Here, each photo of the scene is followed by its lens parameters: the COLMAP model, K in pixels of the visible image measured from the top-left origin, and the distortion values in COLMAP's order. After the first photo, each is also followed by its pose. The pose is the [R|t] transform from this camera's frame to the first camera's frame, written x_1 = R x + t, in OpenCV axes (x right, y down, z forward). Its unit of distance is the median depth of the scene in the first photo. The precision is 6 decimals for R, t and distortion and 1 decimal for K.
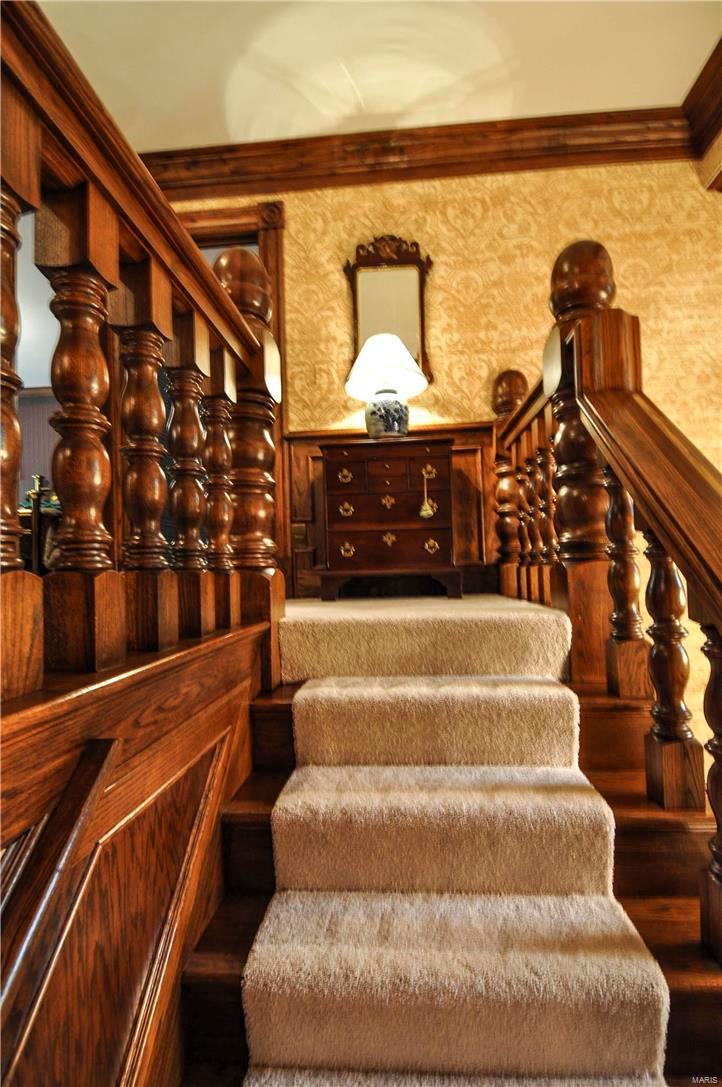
lens RADIAL K [[557.9, 0, 359.6], [0, 557.9, 552.7], [0, 0, 1]] dist [0.052421, -0.055631]
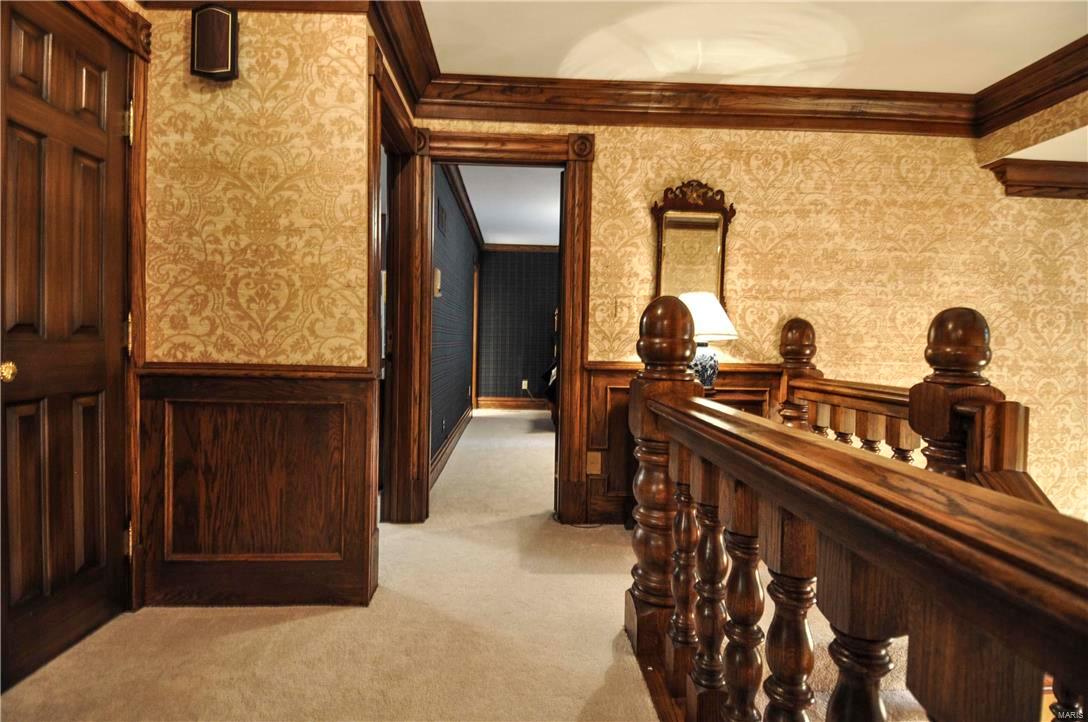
lens RADIAL K [[558.4, 0, 533.8], [0, 558.4, 351.3], [0, 0, 1]] dist [0.052421, -0.055631]
pose [[0.991630, 0.044831, 0.121083, -0.357851], [-0.051597, 0.997243, 0.053336, -0.288906], [-0.118358, -0.059137, 0.991208, -0.013550]]
